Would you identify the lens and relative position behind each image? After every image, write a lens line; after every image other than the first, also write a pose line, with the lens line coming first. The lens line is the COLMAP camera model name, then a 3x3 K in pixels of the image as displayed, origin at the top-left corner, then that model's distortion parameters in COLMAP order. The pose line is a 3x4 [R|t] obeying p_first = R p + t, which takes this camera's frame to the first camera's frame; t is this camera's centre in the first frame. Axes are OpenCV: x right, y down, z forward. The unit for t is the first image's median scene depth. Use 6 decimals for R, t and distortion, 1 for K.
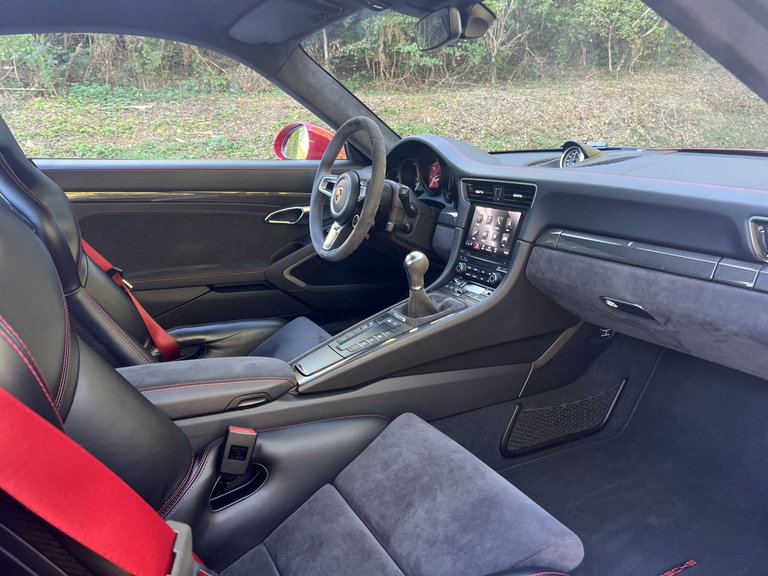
lens RADIAL K [[585.9, 0, 386.6], [0, 585.9, 291.8], [0, 0, 1]] dist [0.052952, -0.064545]
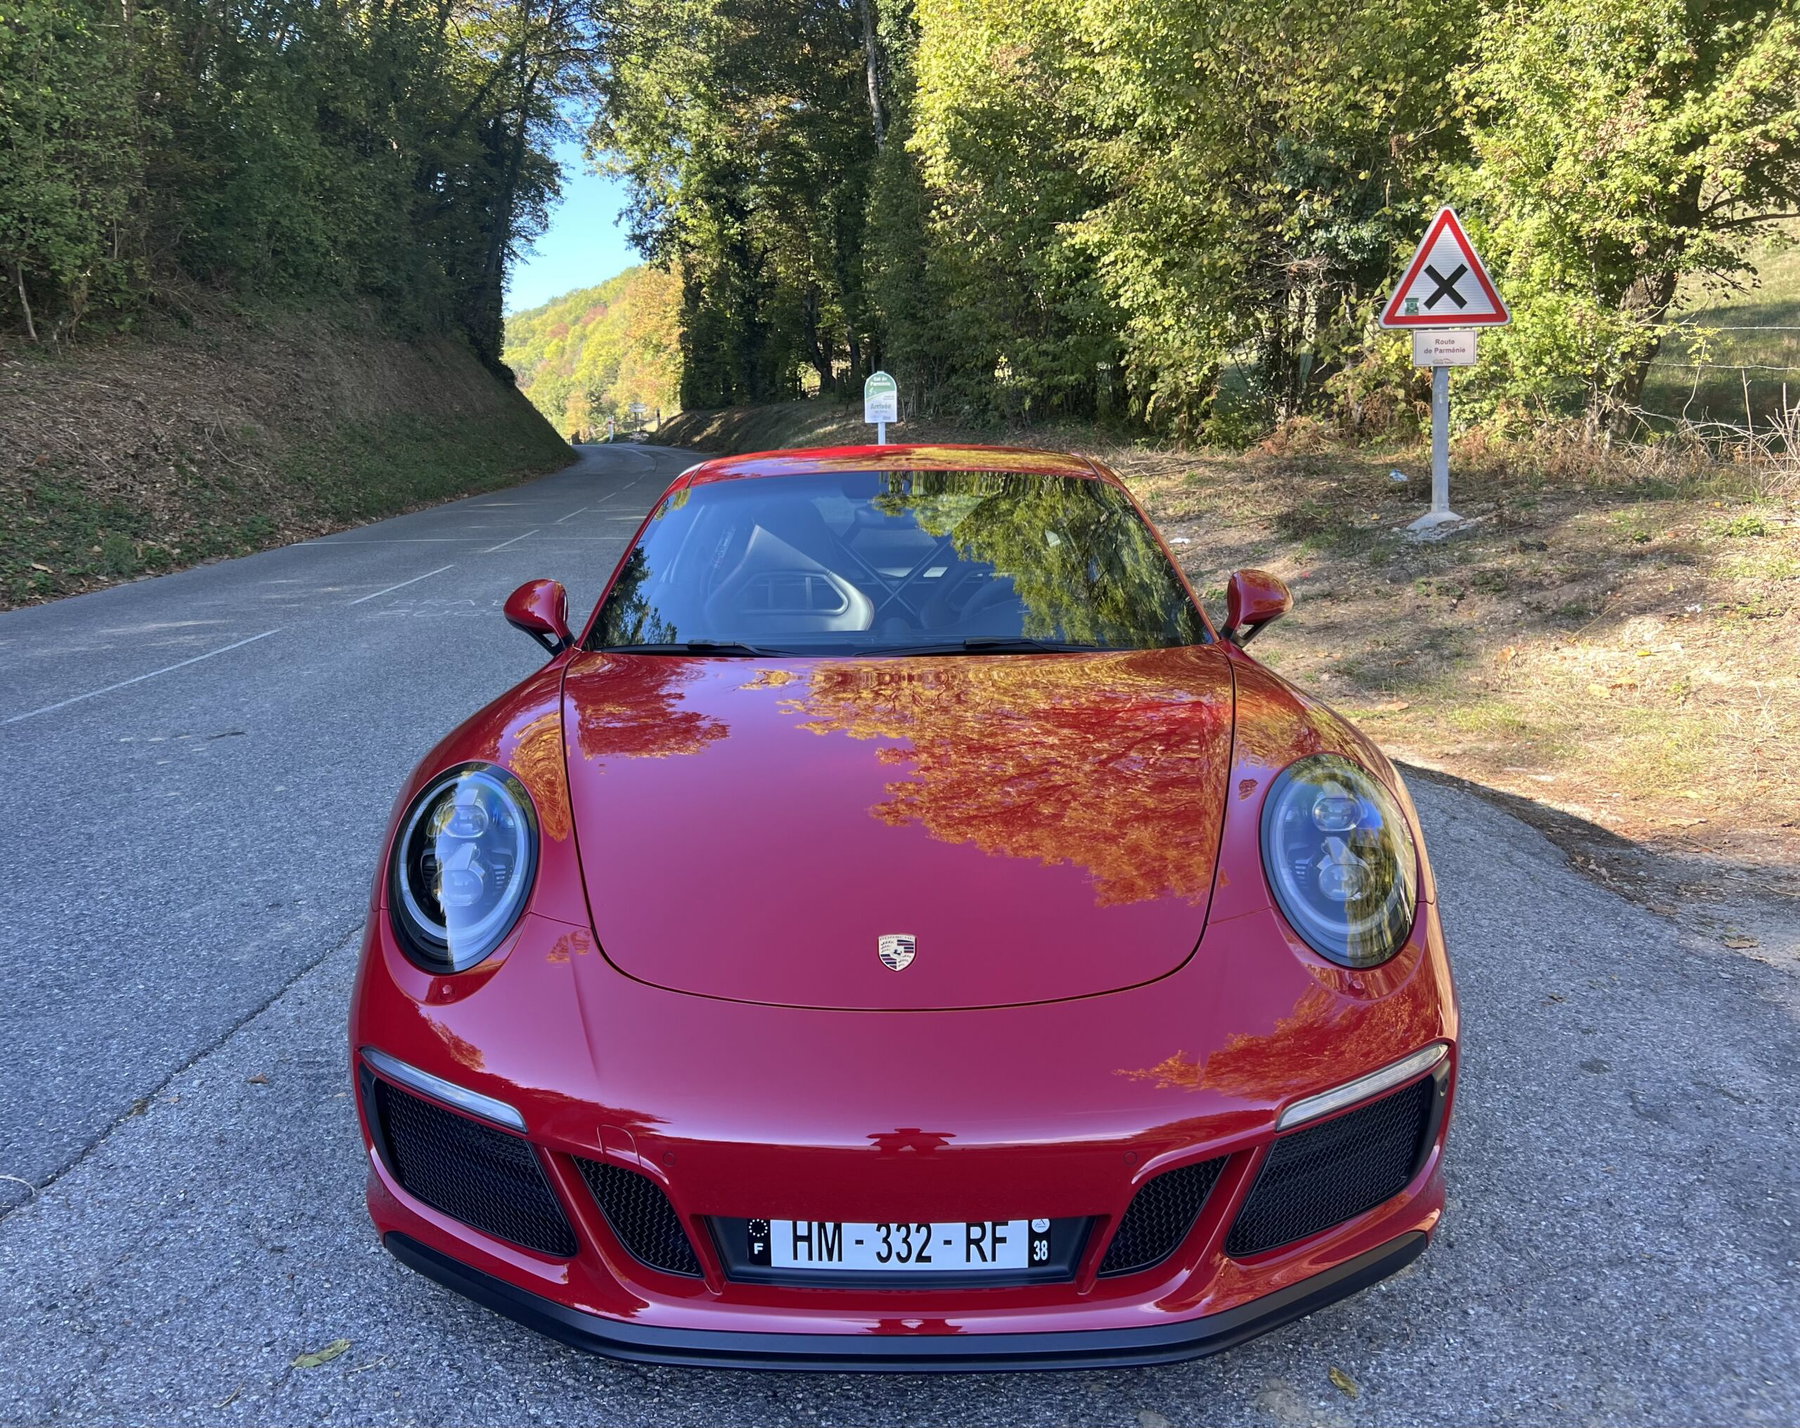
lens RADIAL K [[1458.8, 0, 857.4], [0, 1458.8, 728.9], [0, 0, 1]] dist [0.037398, -0.037503]
pose [[0.508794, -0.168203, 0.844297, -3.388363], [0.227762, 0.972082, 0.056406, 0.098402], [-0.830213, 0.163599, 0.532899, -1.173782]]
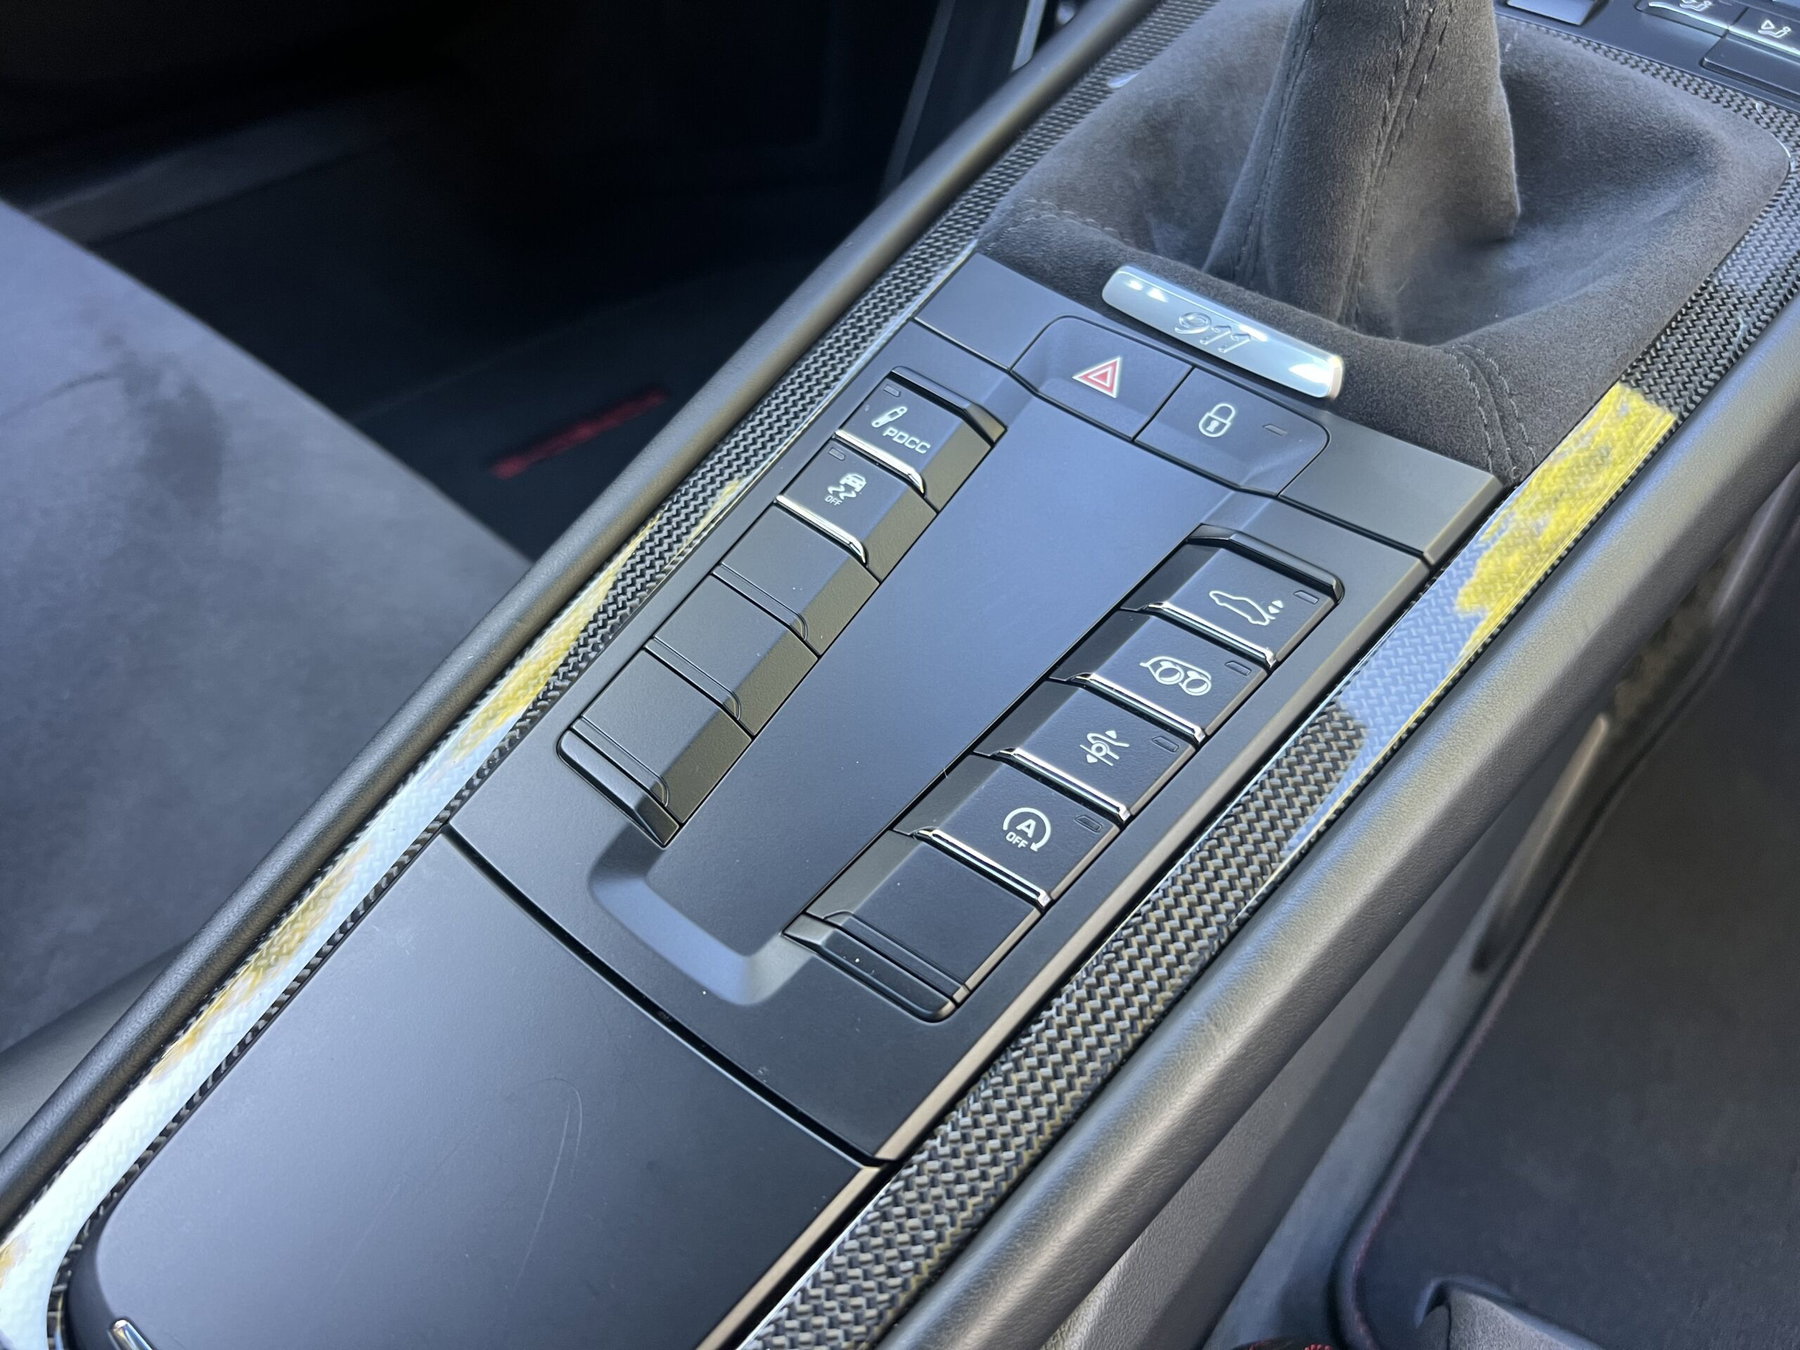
lens RADIAL K [[1373.2, 0, 901.7], [0, 1373.2, 669.5], [0, 0, 1]] dist [0.052952, -0.064545]
pose [[0.908529, -0.206585, 0.363177, -0.086475], [0.009348, 0.879048, 0.476641, -0.008638], [-0.417717, -0.429647, 0.800572, 0.674727]]
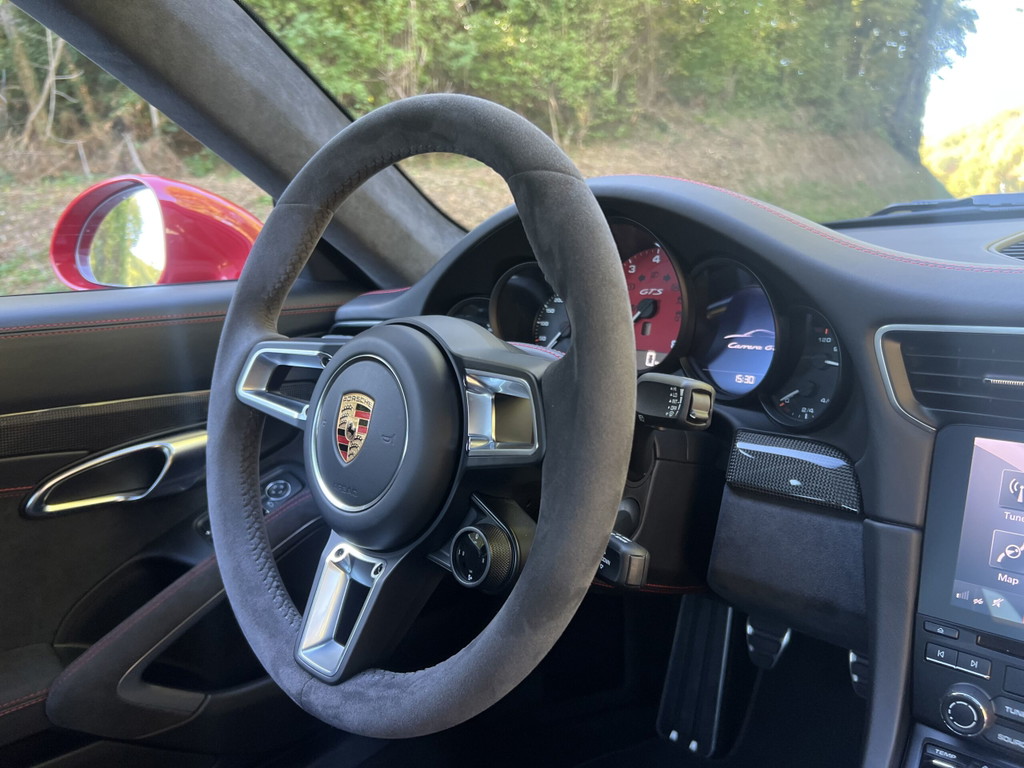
lens RADIAL K [[781.2, 0, 513.8], [0, 781.2, 391.2], [0, 0, 1]] dist [0.052952, -0.064545]
pose [[0.949819, -0.101823, 0.295763, -0.108215], [0.120616, 0.991635, -0.045954, -0.153897], [-0.288610, 0.079322, 0.954155, 0.664901]]
